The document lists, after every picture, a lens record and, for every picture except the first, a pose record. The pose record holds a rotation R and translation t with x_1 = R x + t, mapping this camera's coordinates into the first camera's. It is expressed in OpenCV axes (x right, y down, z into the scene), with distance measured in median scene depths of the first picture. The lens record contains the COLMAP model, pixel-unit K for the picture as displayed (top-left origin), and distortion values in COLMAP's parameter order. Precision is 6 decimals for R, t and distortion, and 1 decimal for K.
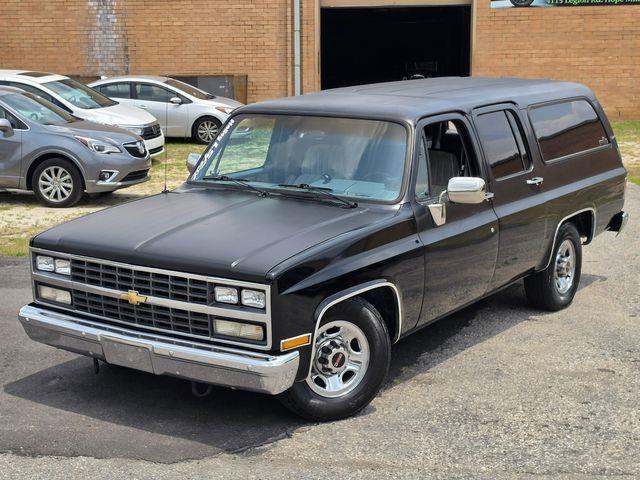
lens RADIAL K [[1171.1, 0, 320.0], [0, 1171.1, 240.0], [0, 0, 1]] dist [0.150128, -0.218836]
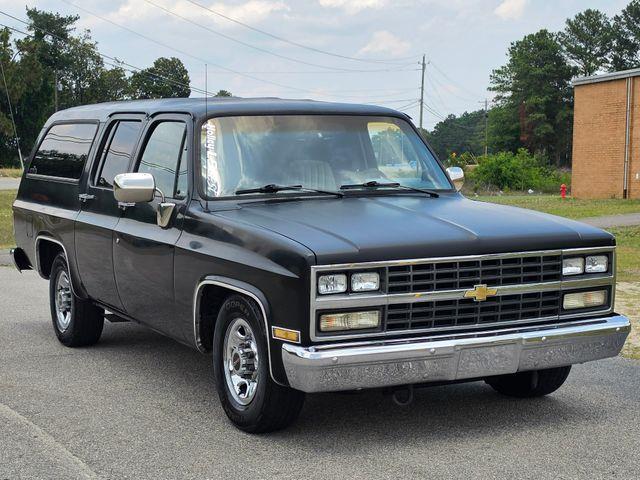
lens RADIAL K [[1171.1, 0, 320.0], [0, 1171.1, 240.0], [0, 0, 1]] dist [0.150128, -0.218836]
pose [[0.472831, -0.077545, 0.877734, -0.971511], [0.186637, 0.982333, -0.013755, 0.000337], [-0.861160, 0.170322, 0.478950, 0.673736]]
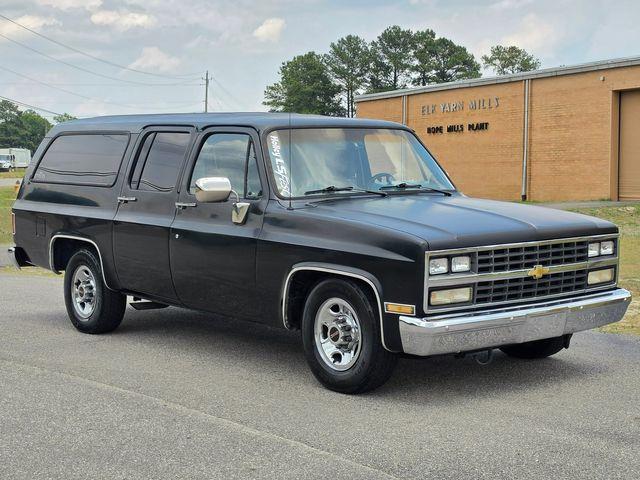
lens RADIAL K [[1084.1, 0, 320.4], [0, 1084.1, 192.6], [0, 0, 1]] dist [0.105269, -0.104172]
pose [[0.282120, -0.040419, 0.958527, -1.170808], [0.200414, 0.979552, -0.017682, -0.044917], [-0.938212, 0.197090, 0.284452, 0.882321]]
